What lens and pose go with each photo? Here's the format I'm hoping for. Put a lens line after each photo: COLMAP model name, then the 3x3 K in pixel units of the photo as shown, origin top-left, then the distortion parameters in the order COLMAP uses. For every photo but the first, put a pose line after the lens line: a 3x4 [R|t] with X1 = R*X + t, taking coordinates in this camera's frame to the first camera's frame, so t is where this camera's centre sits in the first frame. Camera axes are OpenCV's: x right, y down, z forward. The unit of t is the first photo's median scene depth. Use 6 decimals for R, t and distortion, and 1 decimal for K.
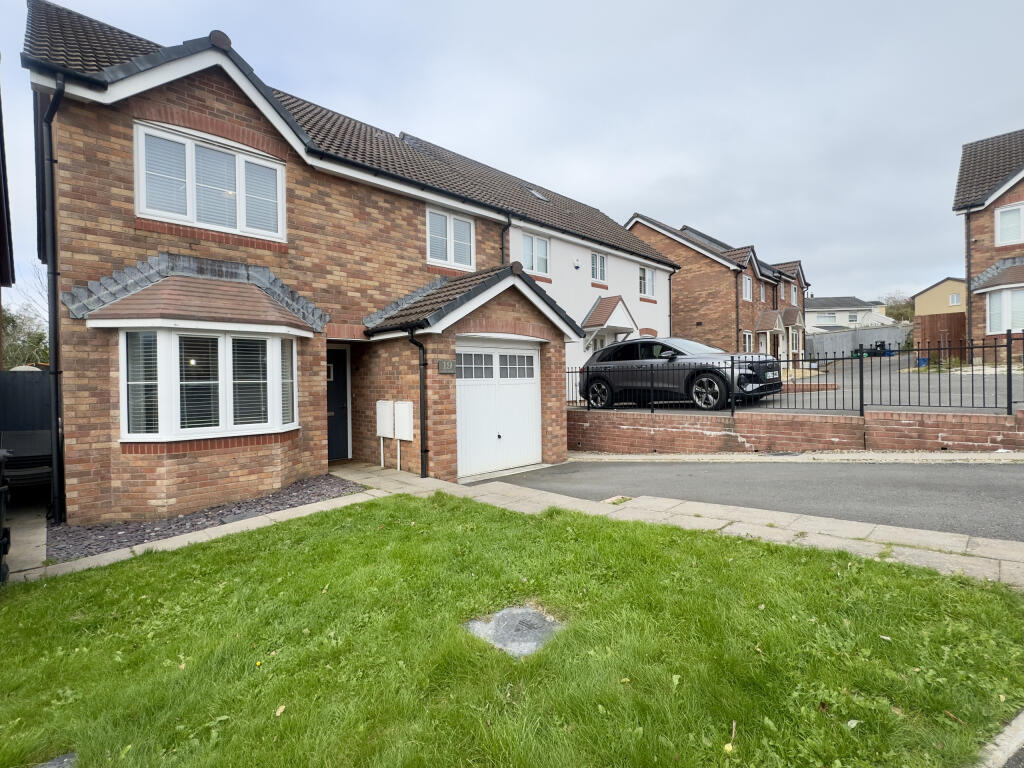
lens RADIAL K [[481.7, 0, 512.0], [0, 481.7, 384.0], [0, 0, 1]] dist [-0.009878, 0.000110]
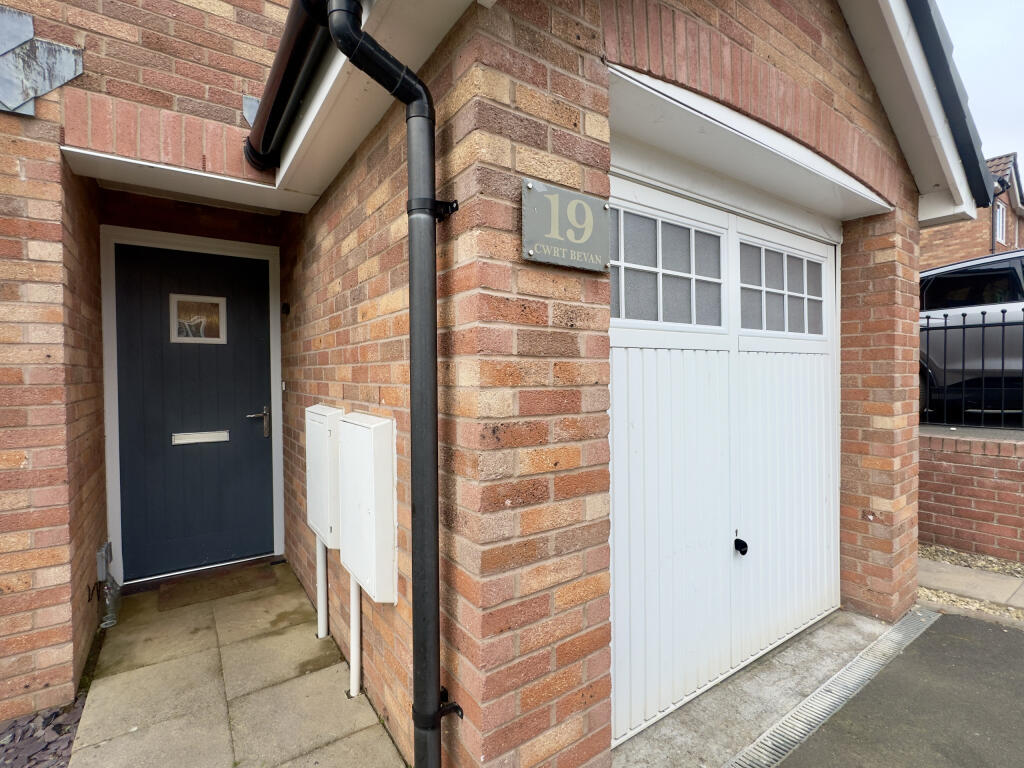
lens RADIAL K [[481.7, 0, 512.0], [0, 481.7, 384.0], [0, 0, 1]] dist [-0.009878, 0.000110]
pose [[0.987322, 0.011706, -0.158298, -0.123748], [-0.008678, 0.999766, 0.019807, 0.016987], [0.158492, -0.018182, 0.987193, 0.806759]]
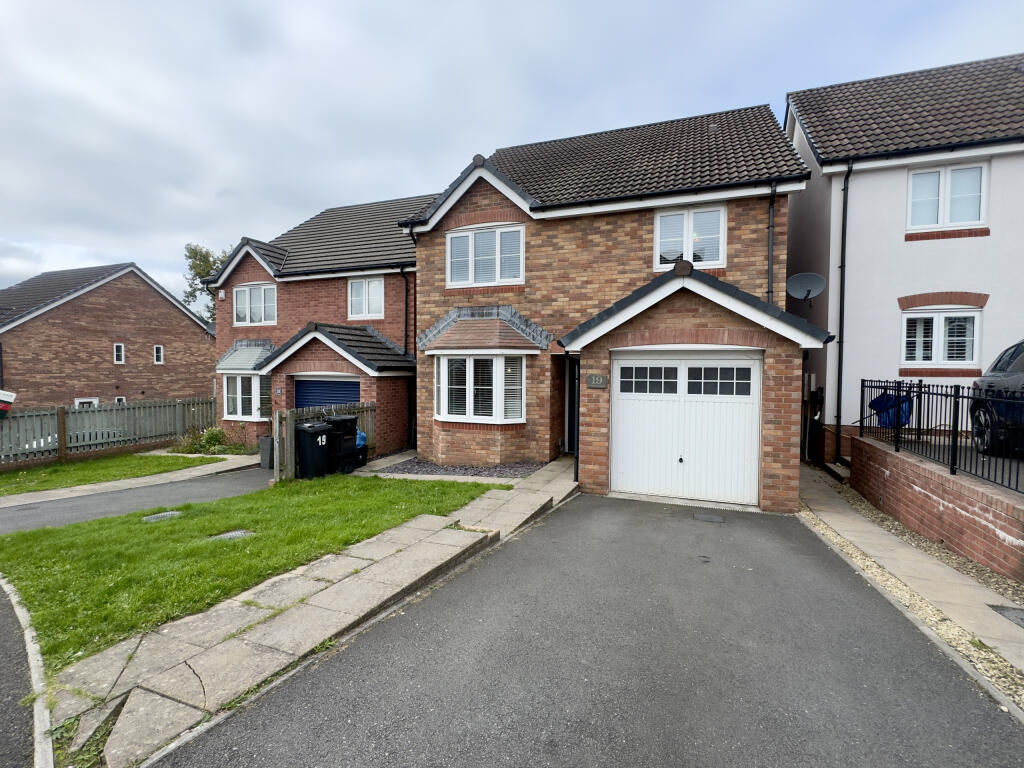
lens RADIAL K [[481.7, 0, 512.0], [0, 481.7, 384.0], [0, 0, 1]] dist [-0.009878, 0.000110]
pose [[0.419438, 0.049214, -0.906449, 0.715648], [-0.019915, 0.998788, 0.045012, -0.072008], [0.907565, -0.000828, 0.419910, 0.389674]]
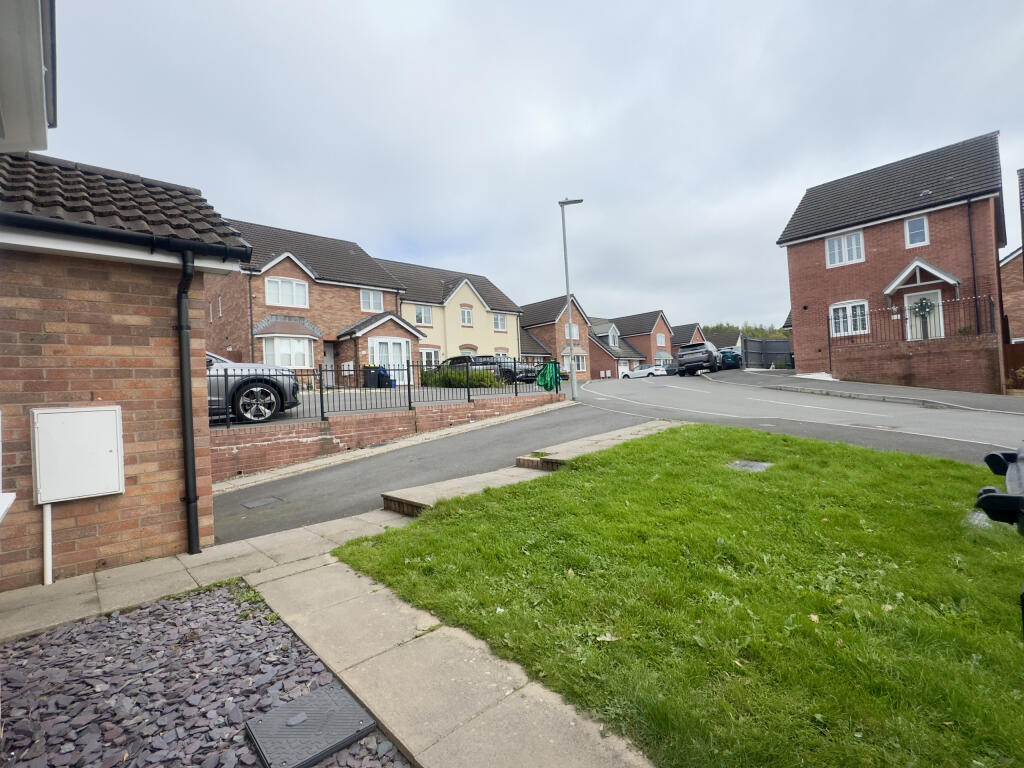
lens RADIAL K [[481.7, 0, 512.0], [0, 481.7, 384.0], [0, 0, 1]] dist [-0.009878, 0.000110]
pose [[0.010507, 0.036545, 0.999277, -0.658802], [0.060596, 0.997472, -0.037116, 0.056052], [-0.998107, 0.060942, 0.008266, 0.633451]]
